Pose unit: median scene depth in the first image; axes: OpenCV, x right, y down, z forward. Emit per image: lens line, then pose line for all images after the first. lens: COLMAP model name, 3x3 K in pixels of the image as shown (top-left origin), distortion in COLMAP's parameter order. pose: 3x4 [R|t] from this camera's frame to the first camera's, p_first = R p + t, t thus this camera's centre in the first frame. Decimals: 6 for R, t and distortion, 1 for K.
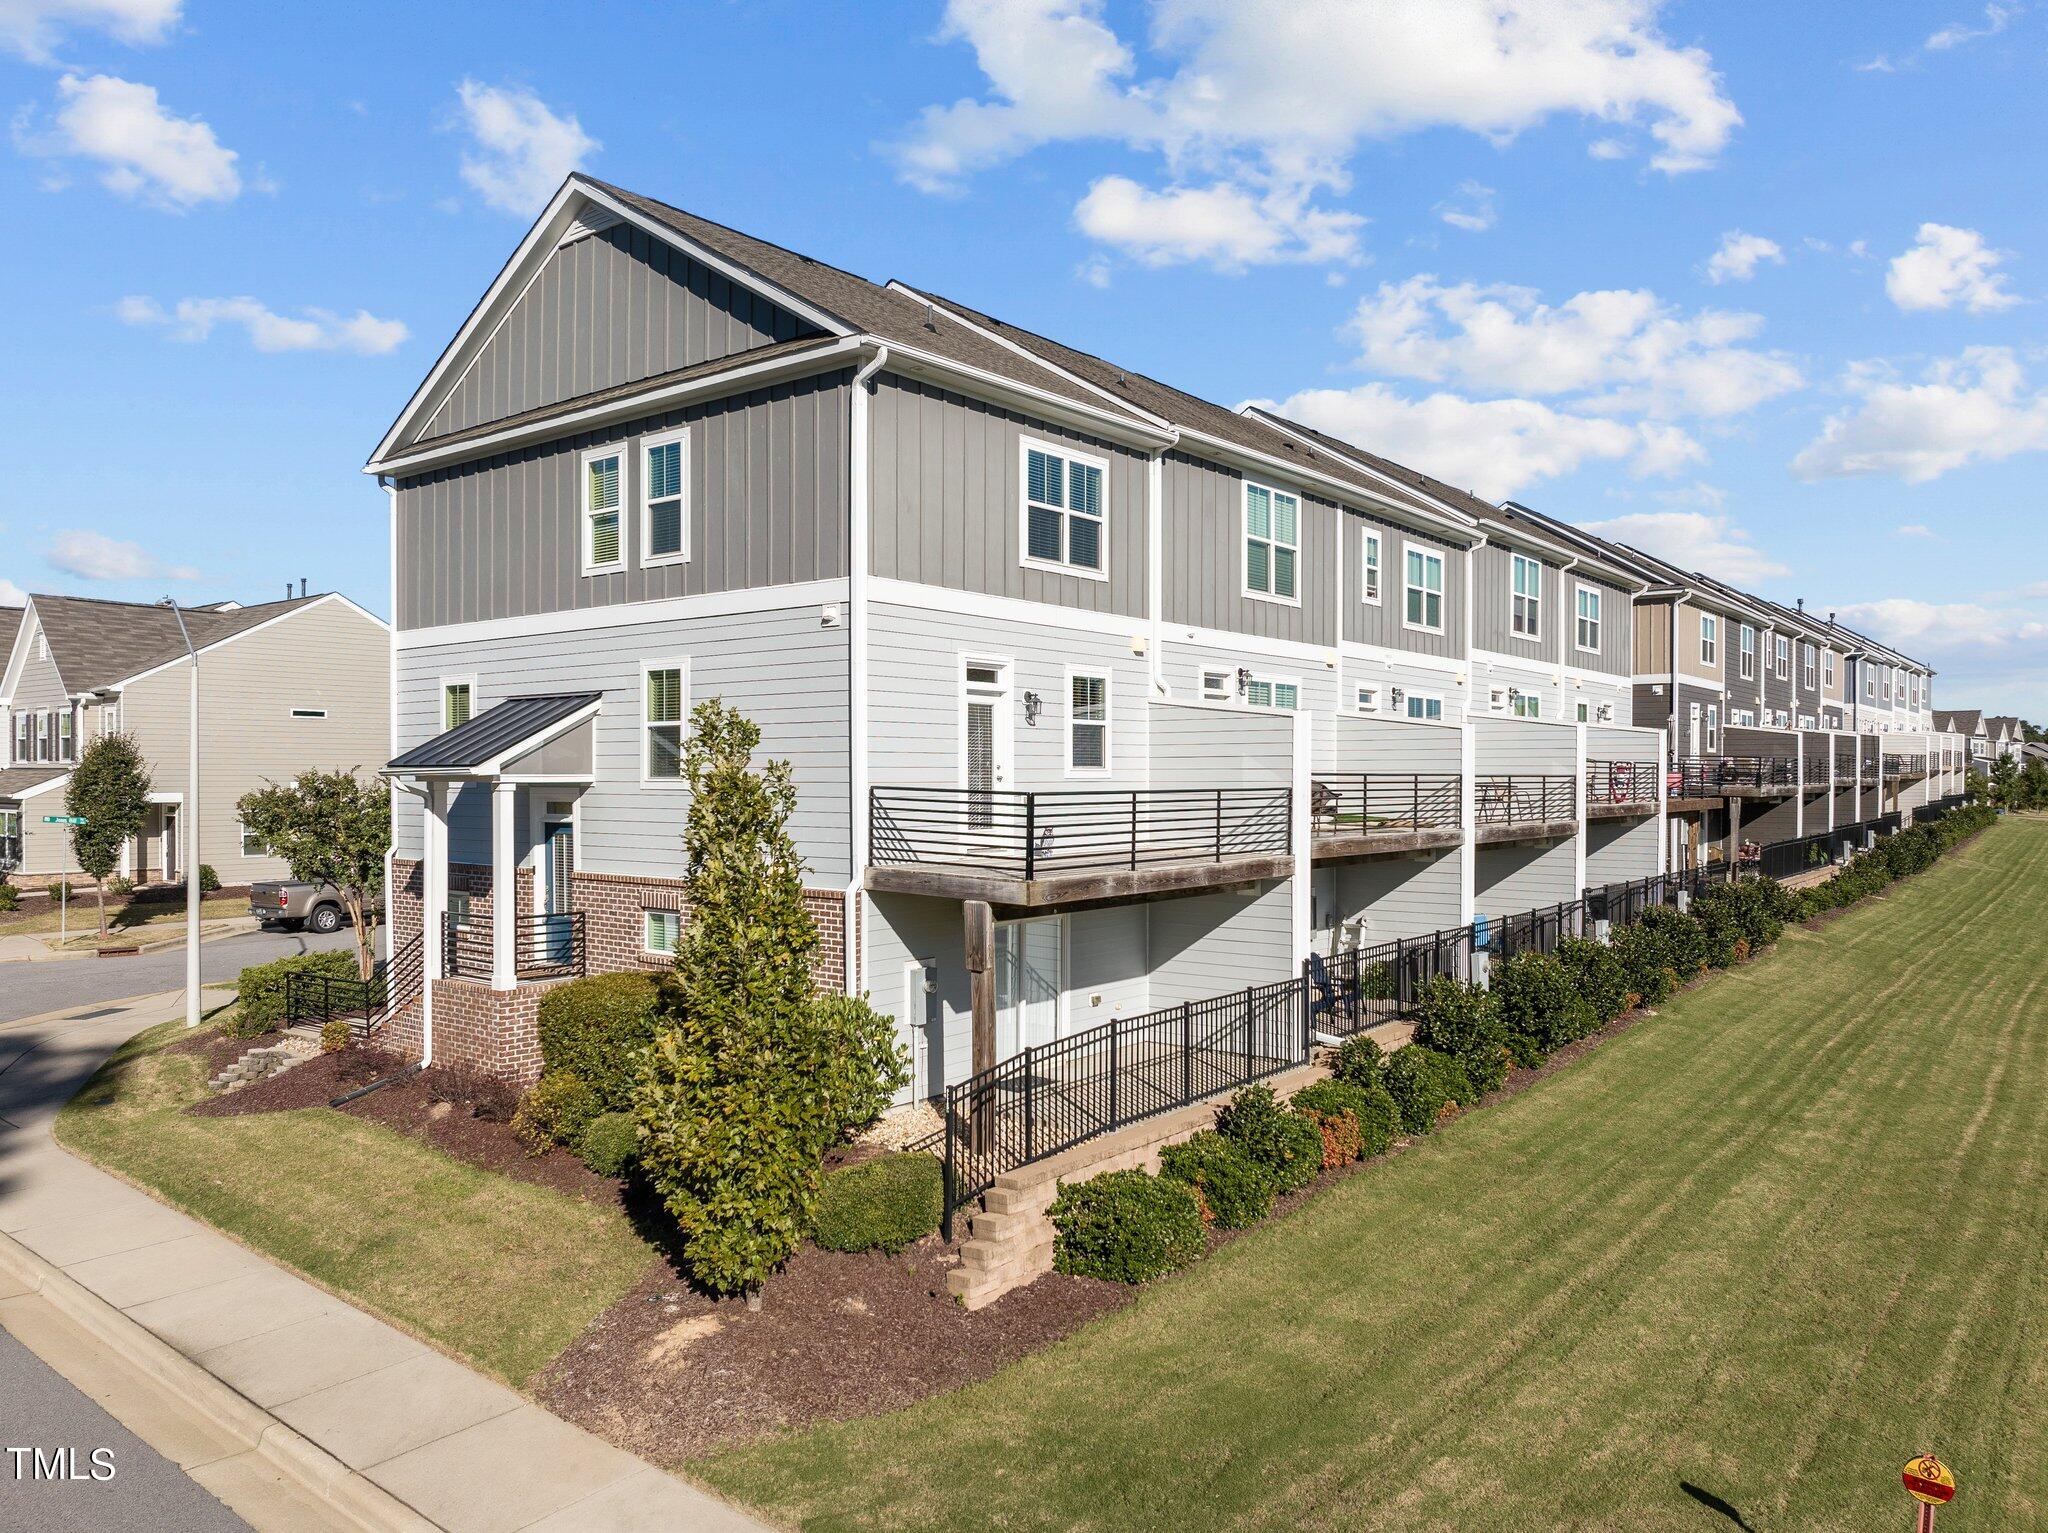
lens RADIAL K [[1426.2, 0, 1024.0], [0, 1426.2, 766.5], [0, 0, 1]] dist [-0.041973, 0.002788]
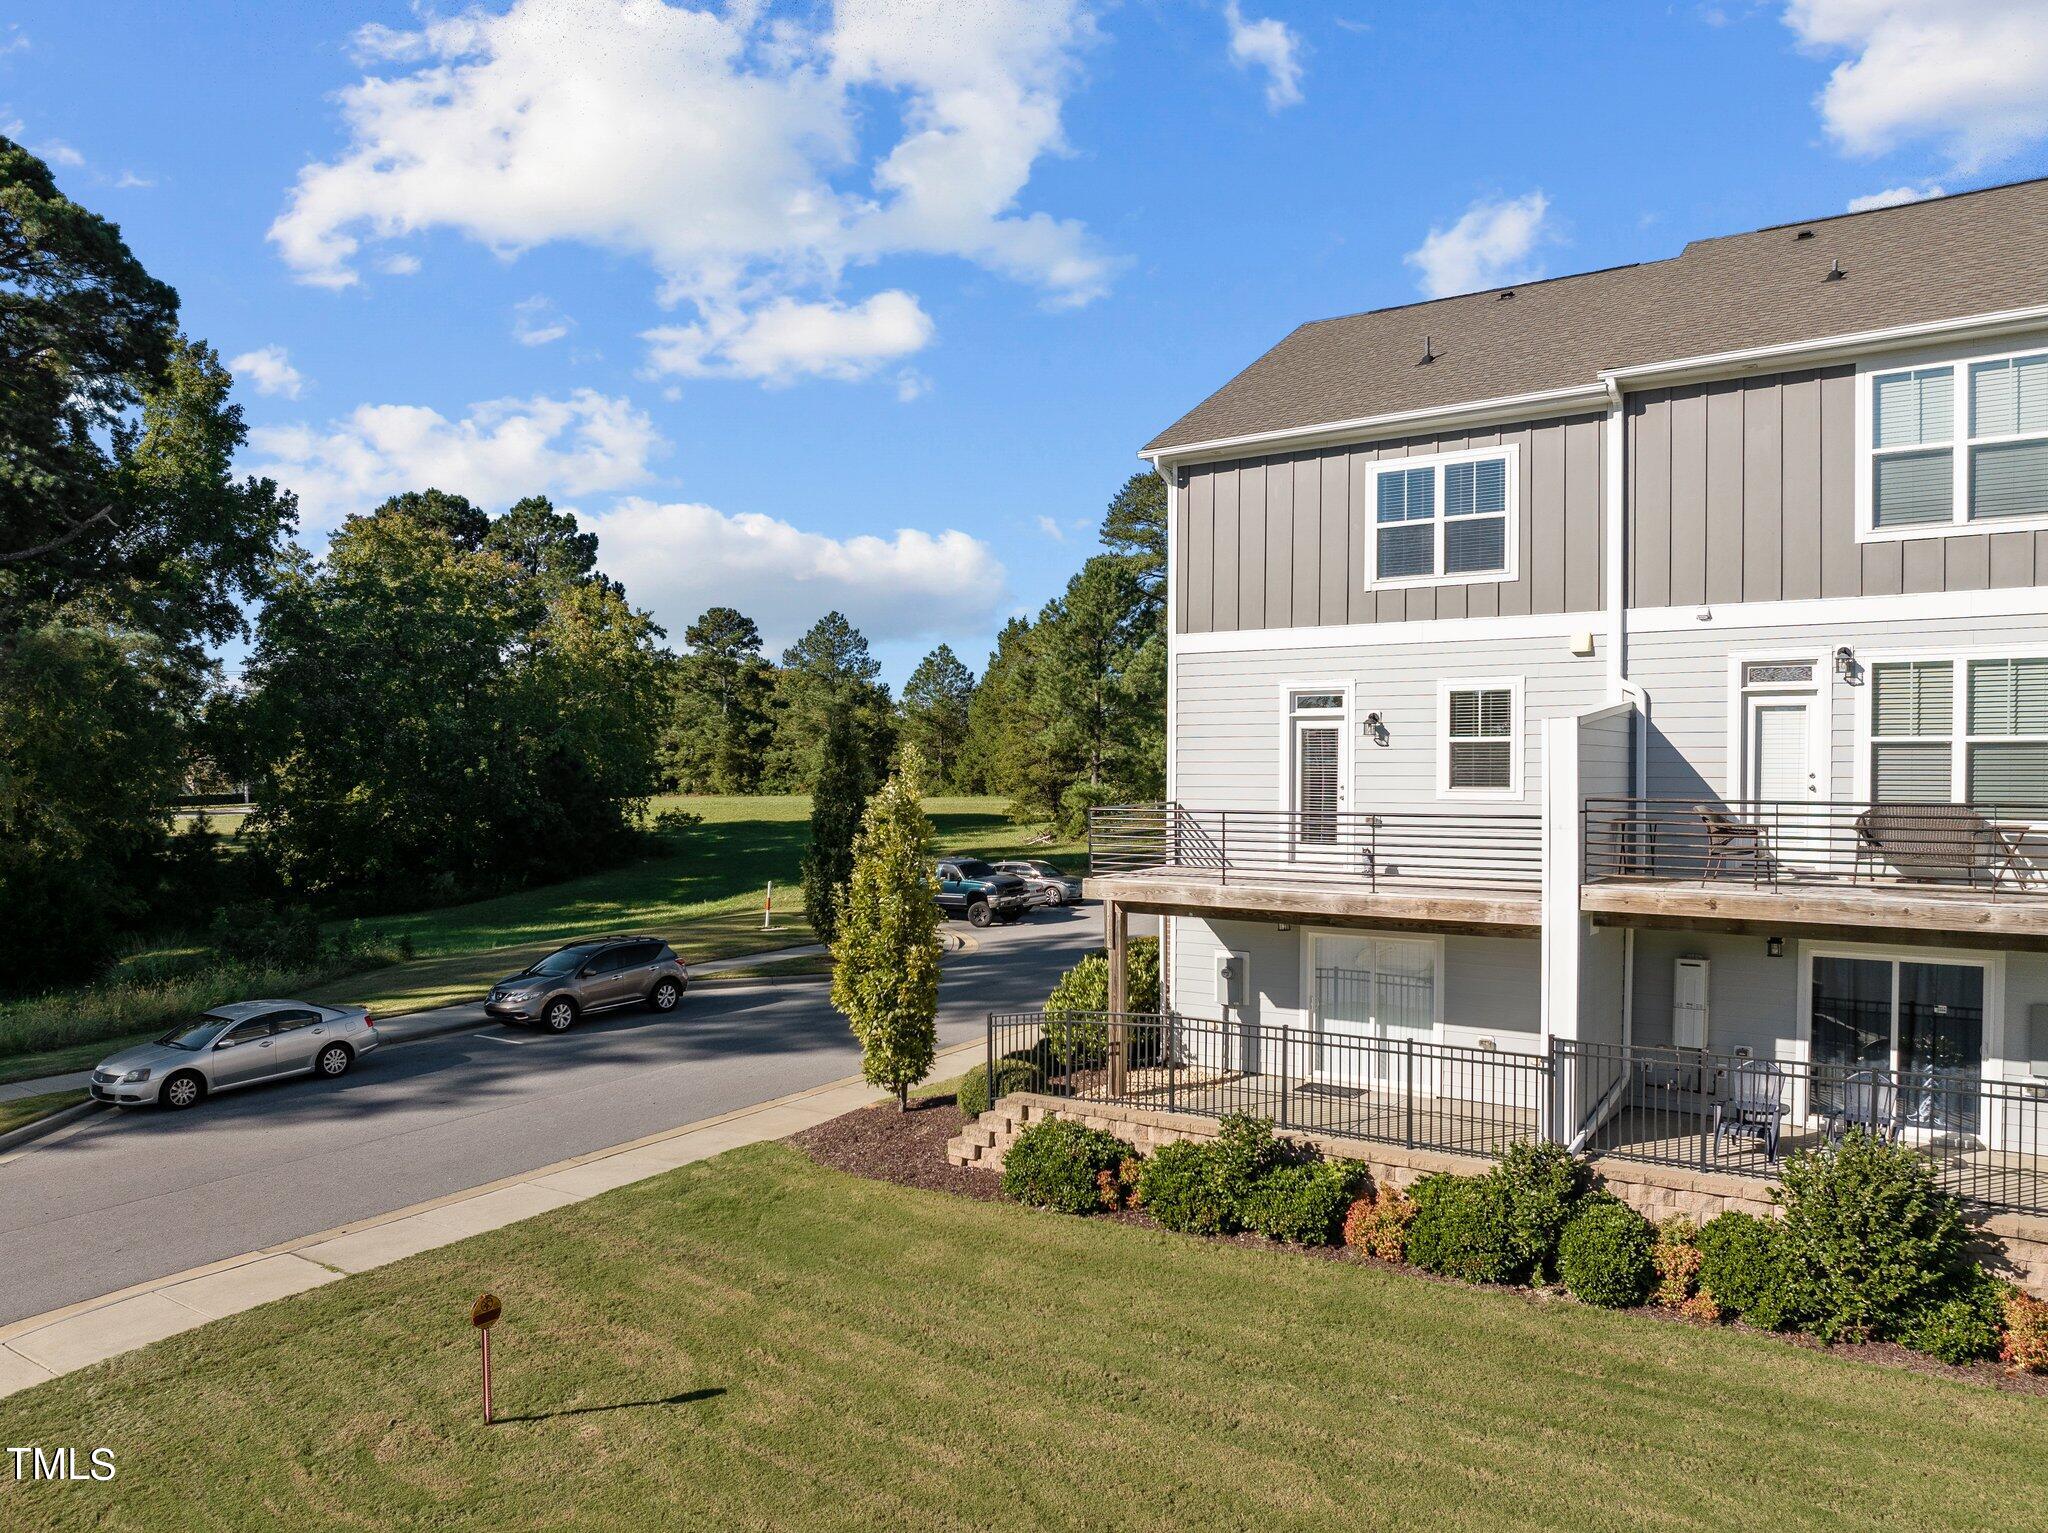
lens RADIAL K [[1426.2, 0, 1024.0], [0, 1426.2, 766.5], [0, 0, 1]] dist [-0.041973, 0.002788]
pose [[0.075354, -0.007755, -0.997127, 0.998021], [-0.001286, 0.999968, -0.007875, -0.006428], [0.997156, 0.001876, 0.075341, 0.681300]]
